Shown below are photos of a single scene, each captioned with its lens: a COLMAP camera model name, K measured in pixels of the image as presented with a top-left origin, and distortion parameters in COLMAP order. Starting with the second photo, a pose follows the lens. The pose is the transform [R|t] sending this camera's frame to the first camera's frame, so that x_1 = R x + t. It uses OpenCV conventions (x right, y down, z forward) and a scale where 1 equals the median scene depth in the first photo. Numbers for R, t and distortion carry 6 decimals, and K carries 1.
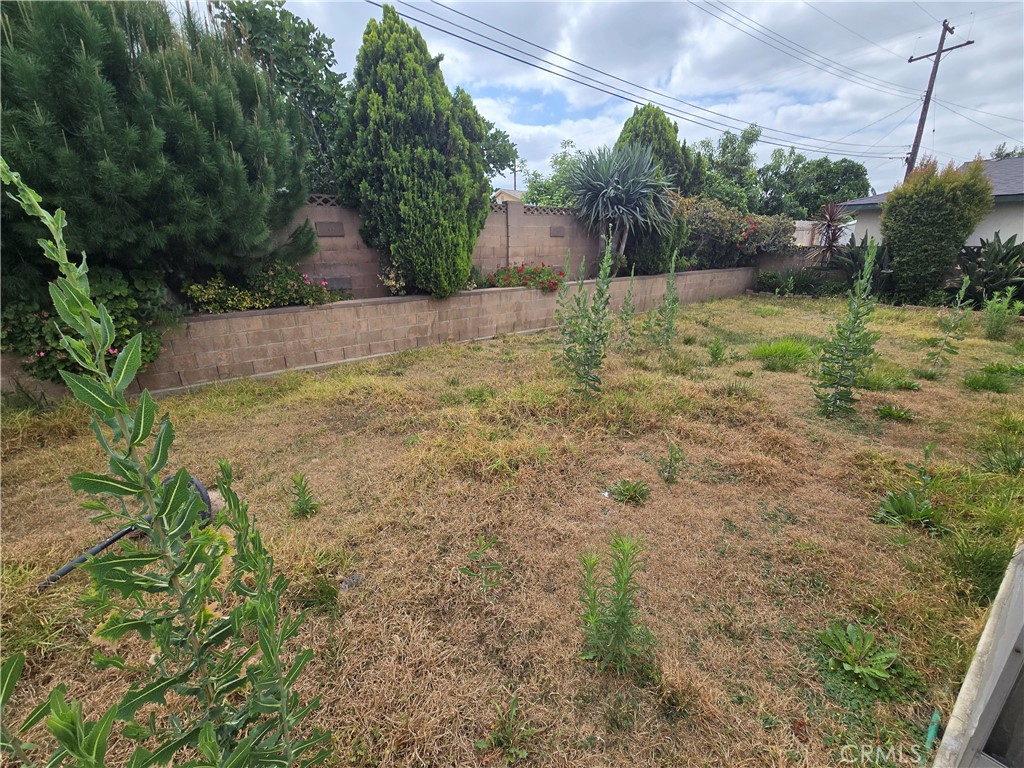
lens RADIAL K [[422.0, 0, 521.1], [0, 422.0, 382.3], [0, 0, 1]] dist [-0.002628, 0.001792]
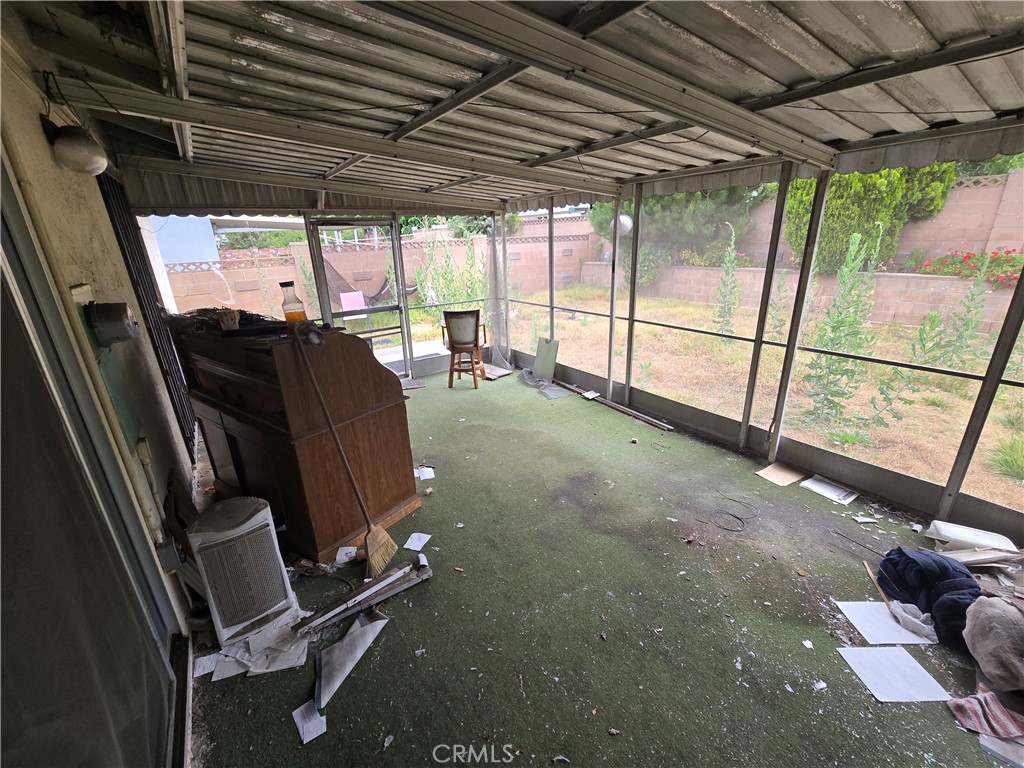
lens RADIAL K [[422.0, 0, 514.4], [0, 422.0, 386.4], [0, 0, 1]] dist [-0.002628, 0.001792]
pose [[-0.009960, 0.350011, -0.936693, 1.242560], [-0.280619, 0.898118, 0.338581, -0.091741], [0.959768, 0.266226, 0.089274, 0.180566]]
